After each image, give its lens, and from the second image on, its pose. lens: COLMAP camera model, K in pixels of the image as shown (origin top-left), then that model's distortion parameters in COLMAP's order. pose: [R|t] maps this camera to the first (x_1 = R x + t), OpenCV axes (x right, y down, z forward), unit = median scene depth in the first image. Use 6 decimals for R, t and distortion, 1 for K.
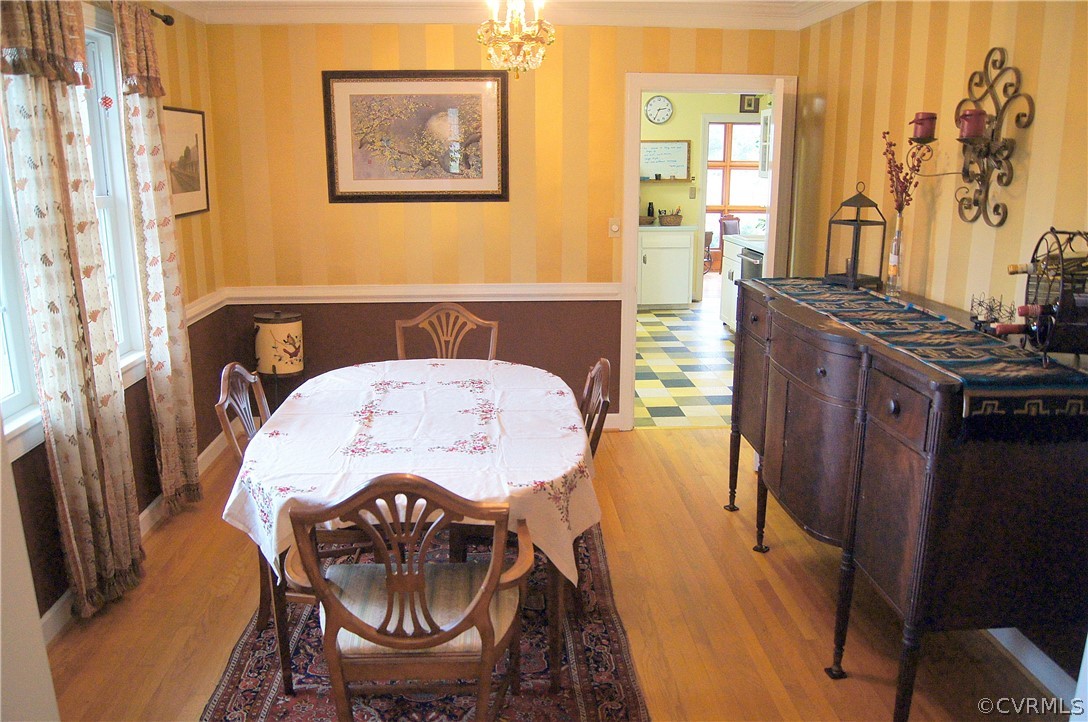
lens RADIAL K [[846.3, 0, 543.4], [0, 846.3, 365.5], [0, 0, 1]] dist [-0.073685, 0.000164]
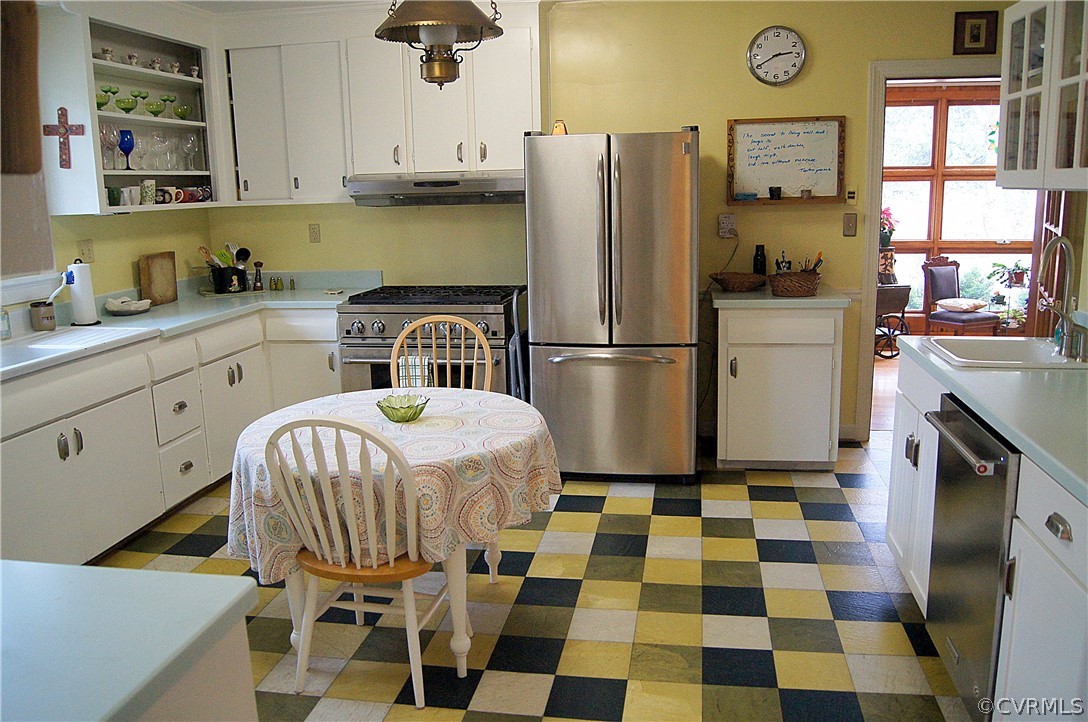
lens RADIAL K [[846.3, 0, 545.3], [0, 846.3, 355.9], [0, 0, 1]] dist [-0.073685, 0.000164]
pose [[0.970665, 0.022639, -0.239369, 0.124613], [-0.031759, 0.998906, -0.034312, -0.108121], [0.238330, 0.040908, 0.970322, 0.497234]]
